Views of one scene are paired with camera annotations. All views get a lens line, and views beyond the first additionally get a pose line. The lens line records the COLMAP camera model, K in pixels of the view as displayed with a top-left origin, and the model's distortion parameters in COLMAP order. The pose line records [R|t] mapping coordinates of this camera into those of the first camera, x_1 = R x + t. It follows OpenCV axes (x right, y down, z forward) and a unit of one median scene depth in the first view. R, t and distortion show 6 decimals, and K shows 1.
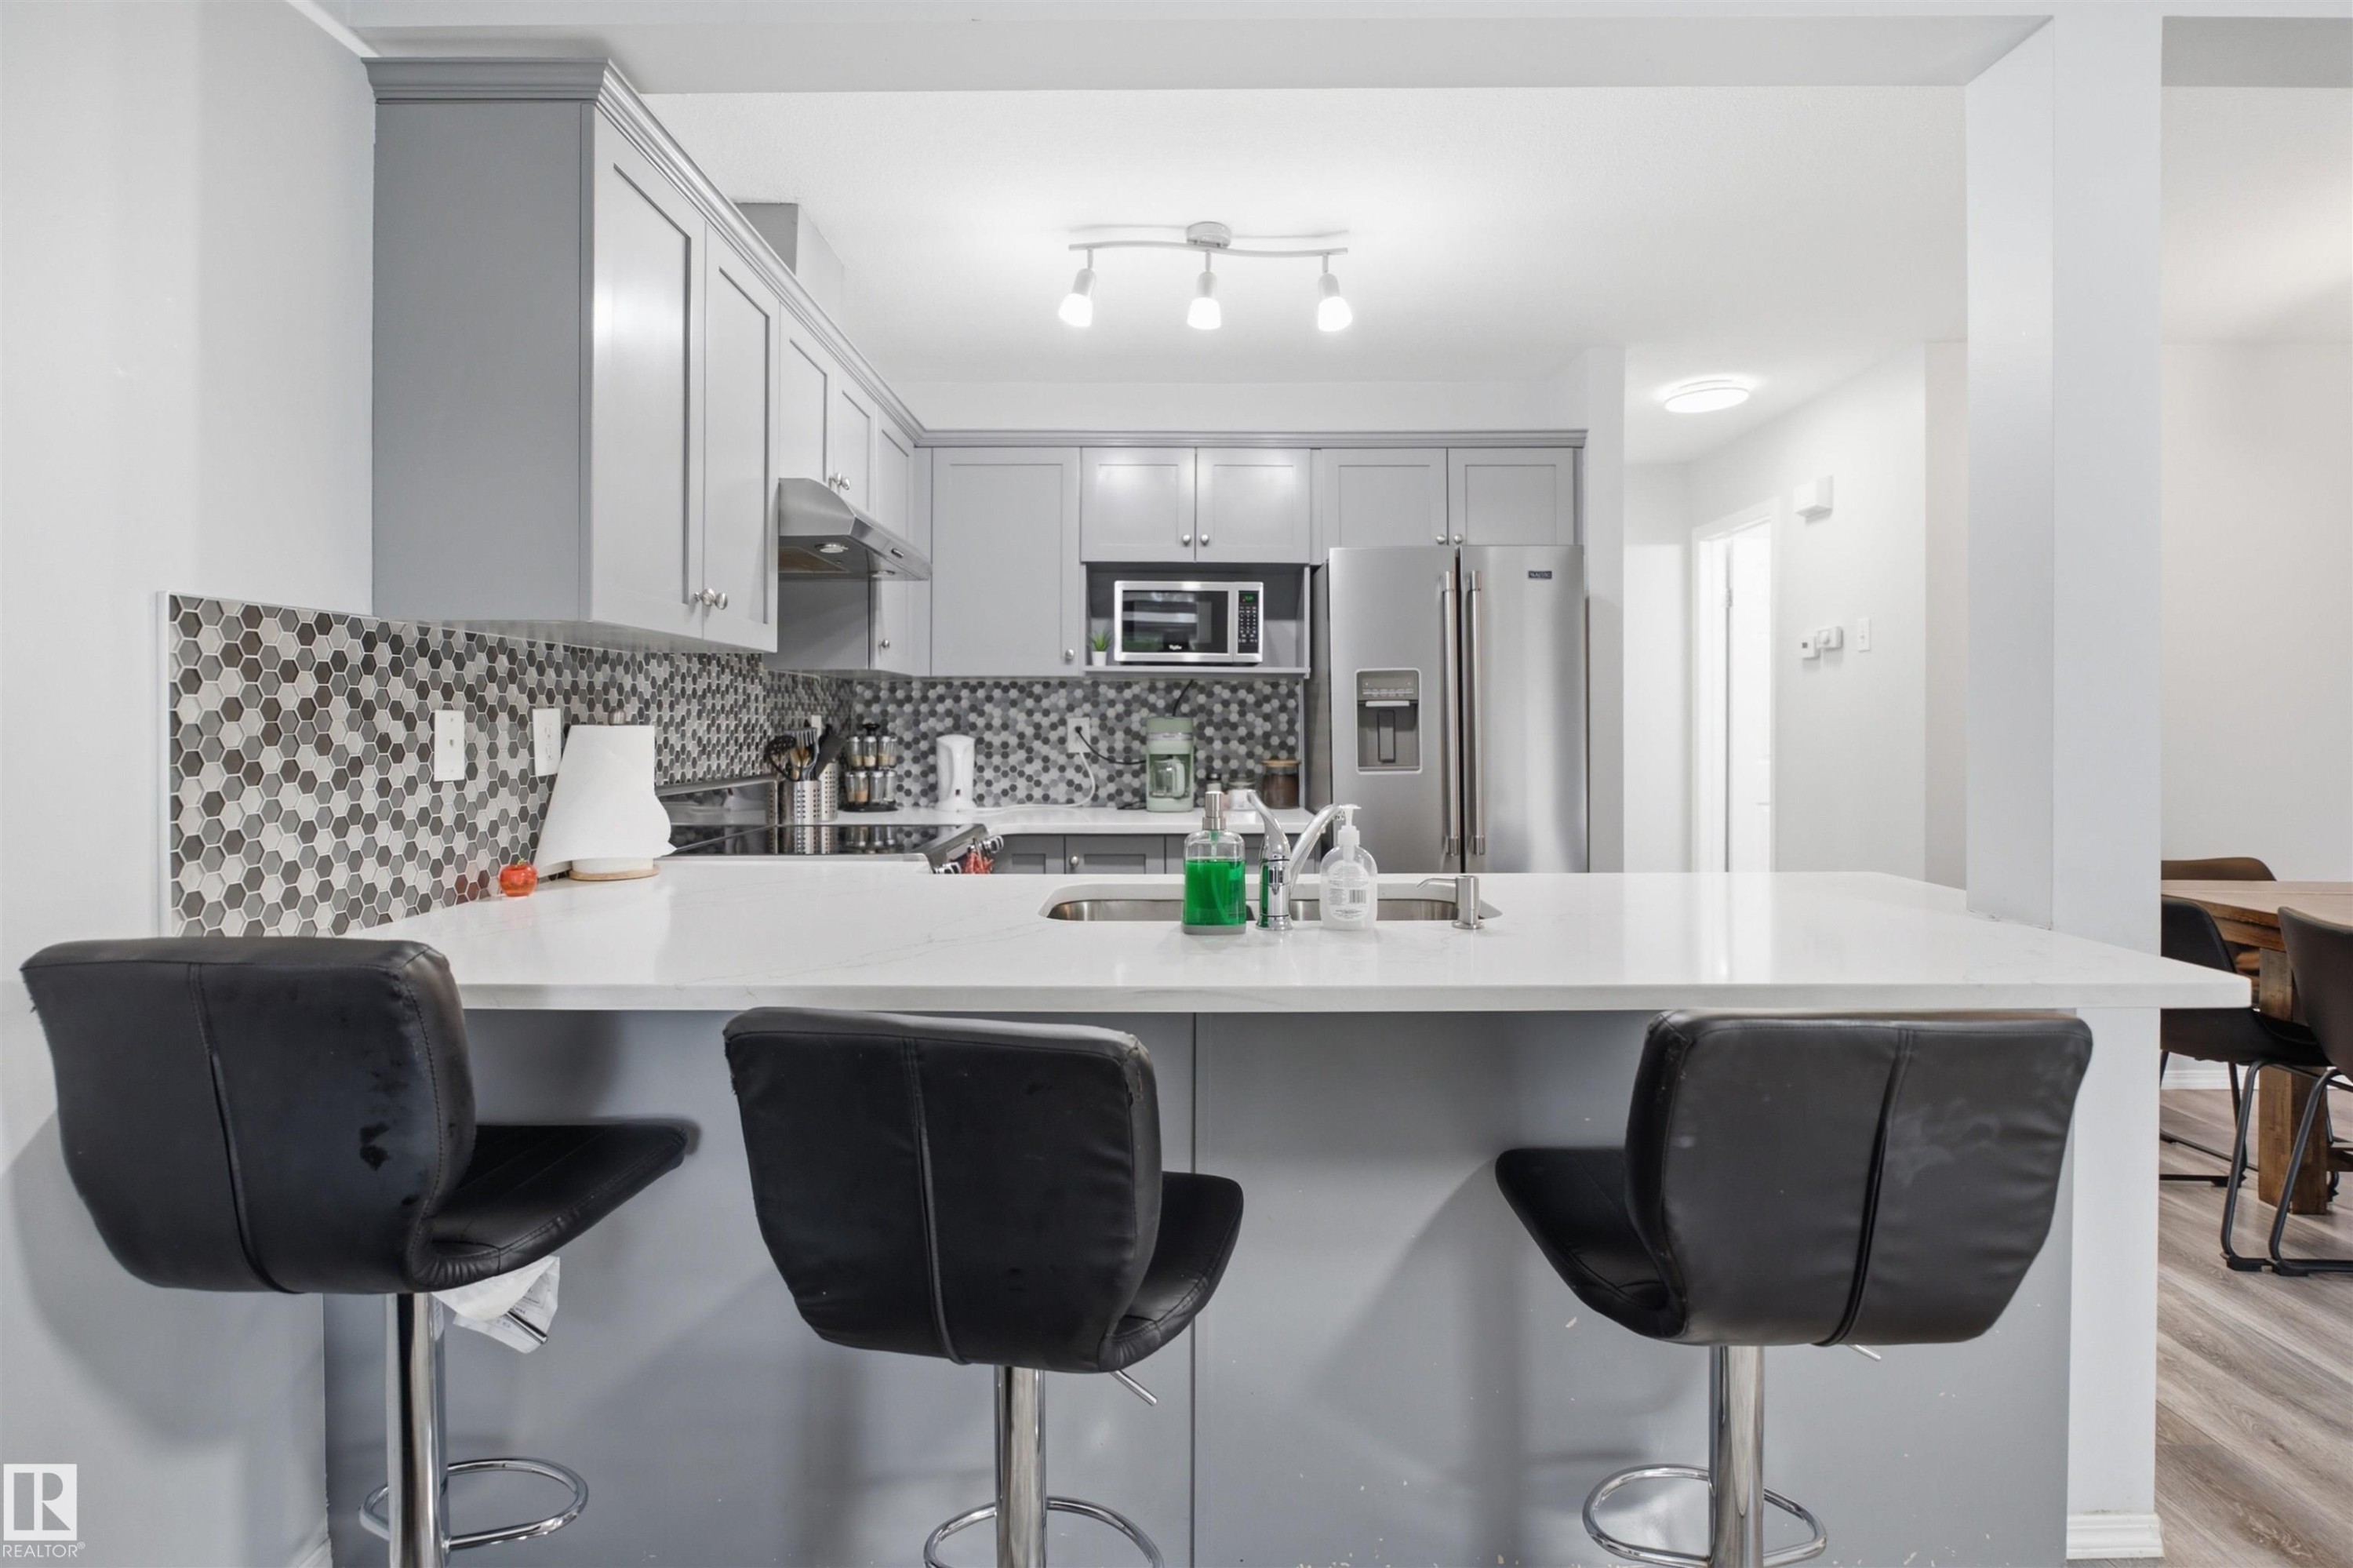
lens RADIAL K [[1123.1, 0, 1165.6], [0, 1123.1, 706.9], [0, 0, 1]] dist [-0.002010, 0.002176]
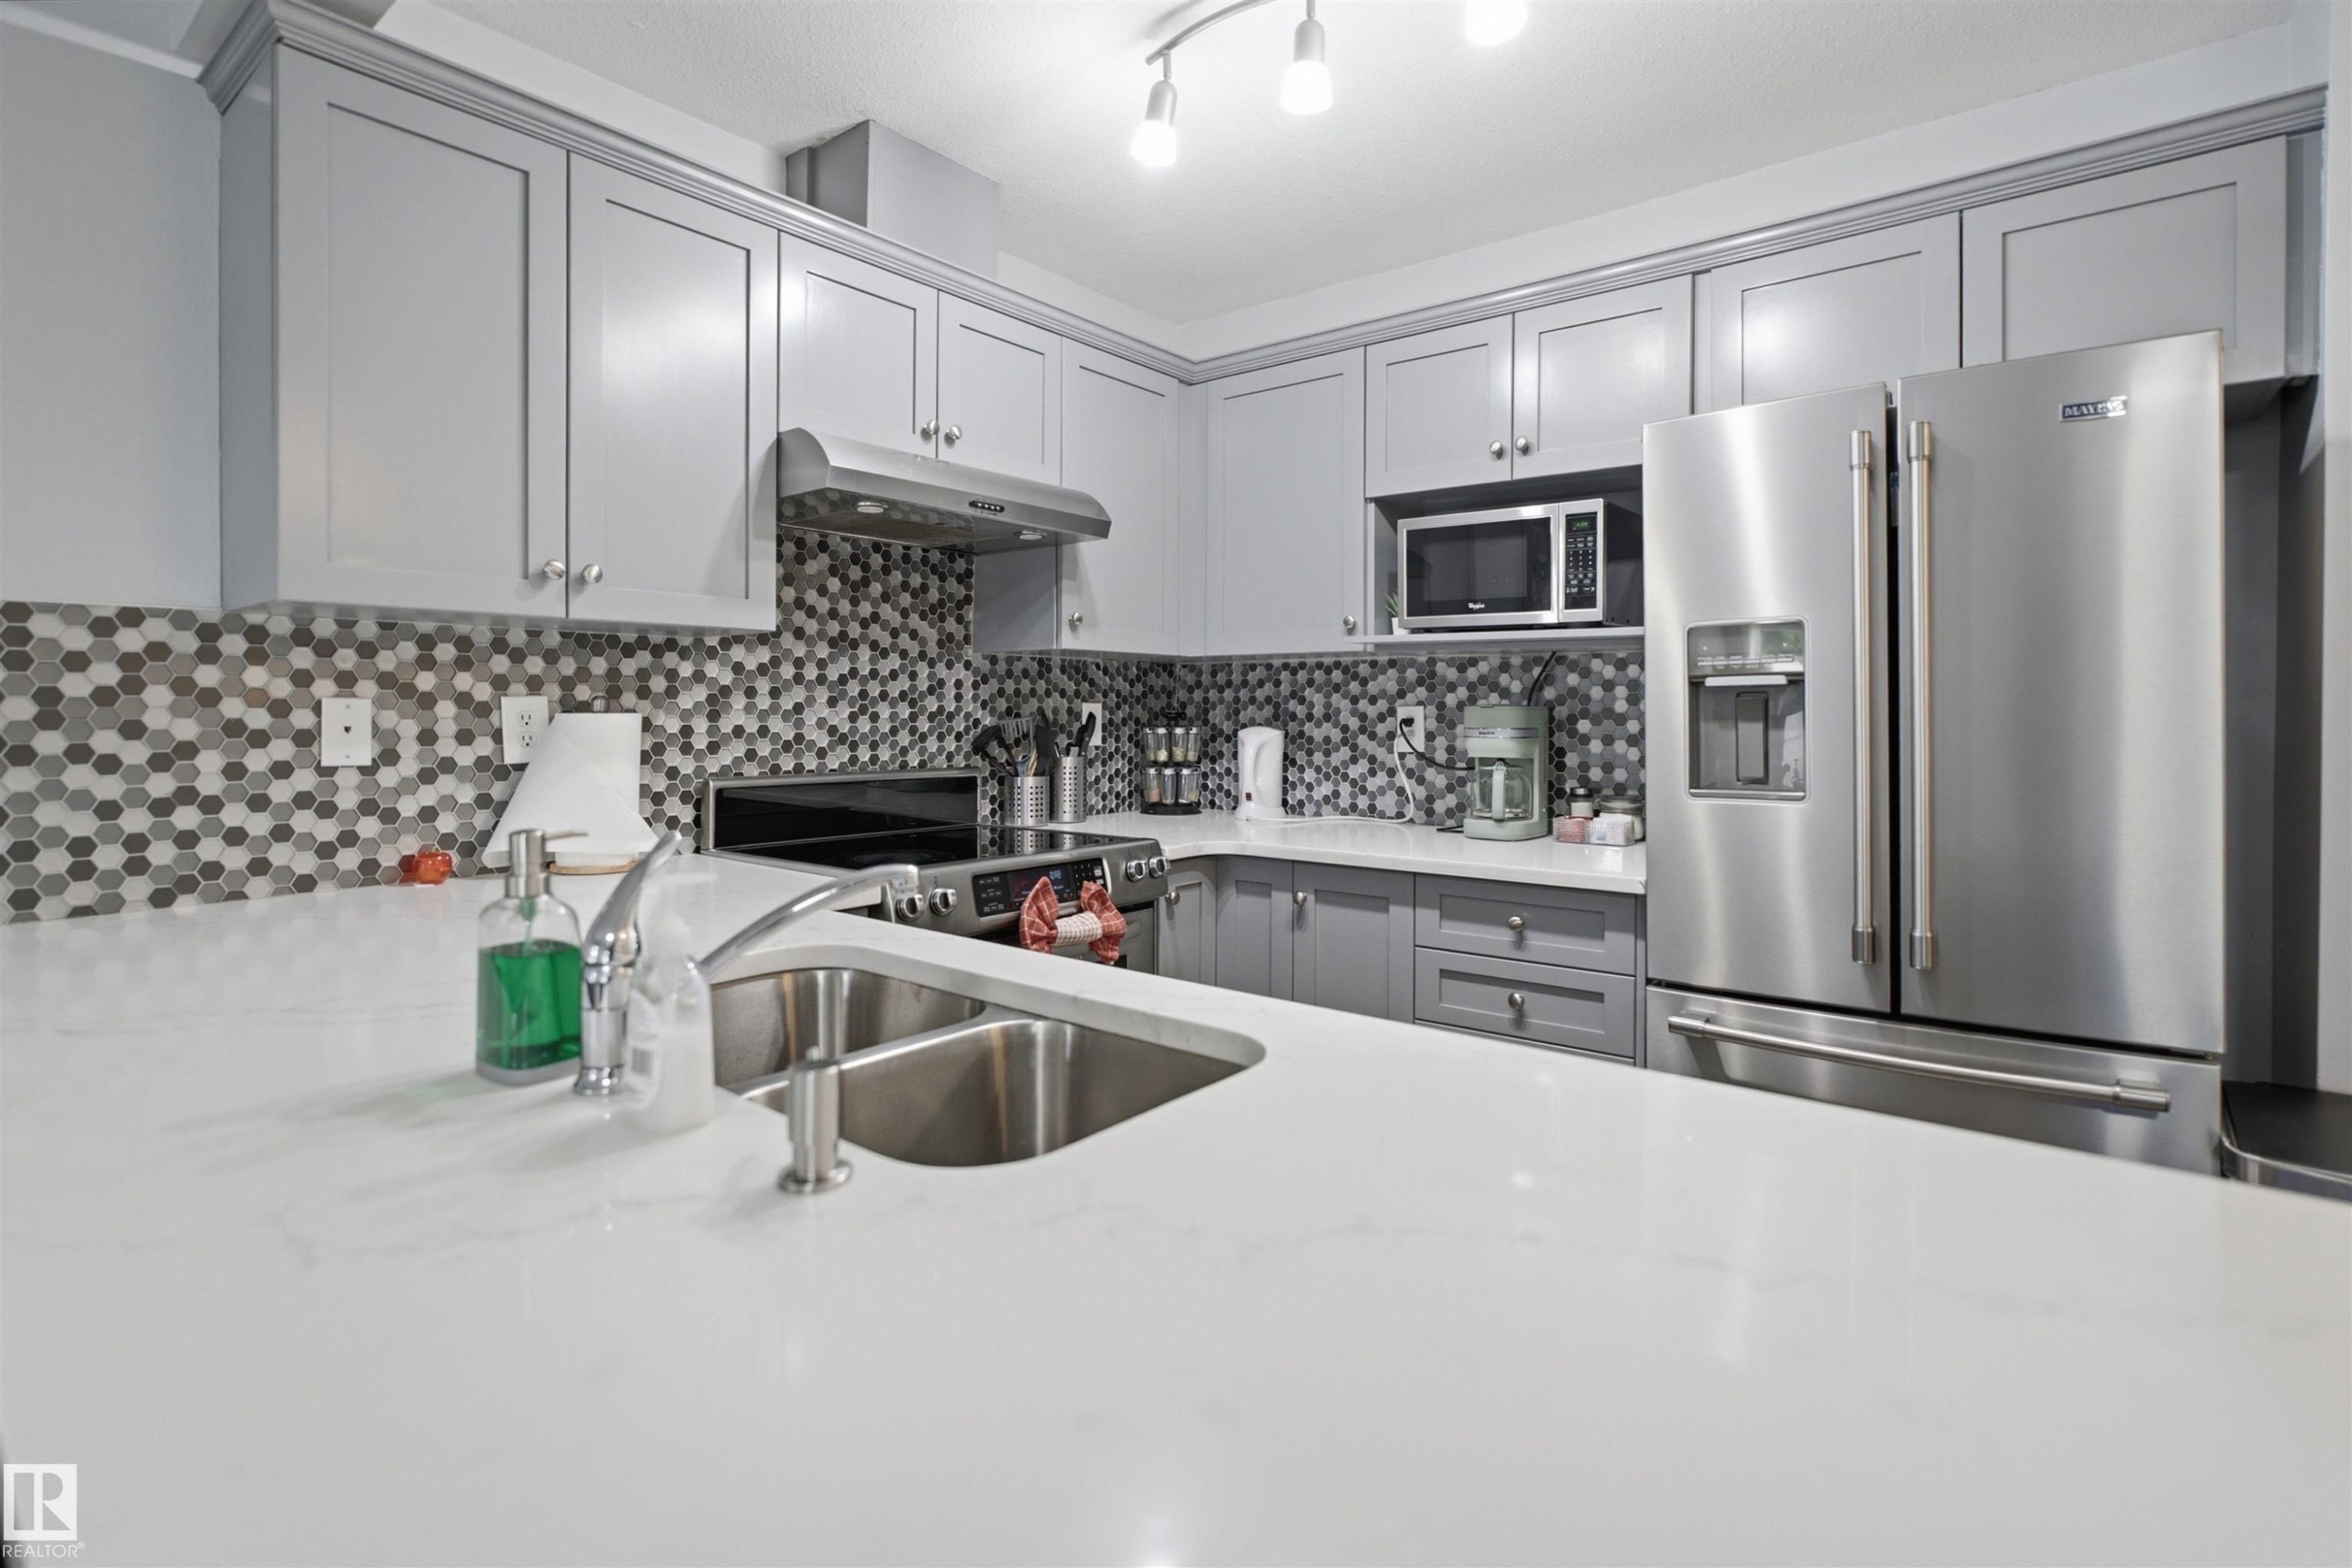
lens RADIAL K [[1131.9, 0, 1167.9], [0, 1131.9, 714.4], [0, 0, 1]] dist [0.002335, 0.000784]
pose [[0.781363, 0.006209, -0.624046, 0.294904], [0.004503, 0.999868, 0.015587, 0.002686], [0.624061, -0.014989, 0.781232, 0.325240]]
